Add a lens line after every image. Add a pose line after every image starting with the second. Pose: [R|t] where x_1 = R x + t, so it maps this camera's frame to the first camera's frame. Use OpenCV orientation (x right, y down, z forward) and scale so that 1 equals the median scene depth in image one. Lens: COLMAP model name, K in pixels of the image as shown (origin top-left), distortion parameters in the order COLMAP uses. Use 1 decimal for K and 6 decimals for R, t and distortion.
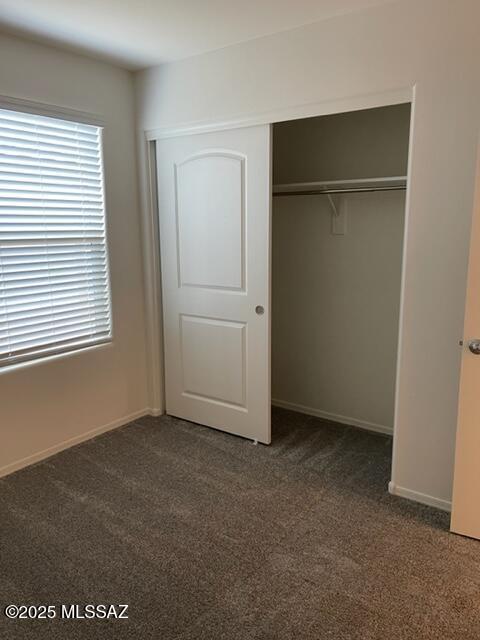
lens RADIAL K [[479.9, 0, 240.0], [0, 479.9, 320.0], [0, 0, 1]] dist [0.006236, -0.000695]
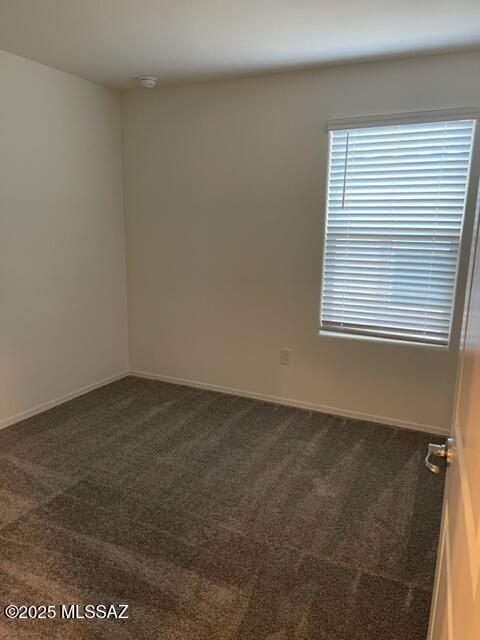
lens RADIAL K [[444.5, 0, 239.2], [0, 444.5, 332.5], [0, 0, 1]] dist [0.002307, -0.000041]
pose [[0.198791, 0.220561, -0.954901, 0.568280], [-0.217216, 0.960029, 0.176525, -0.054119], [0.955667, 0.172328, 0.238754, 0.436320]]
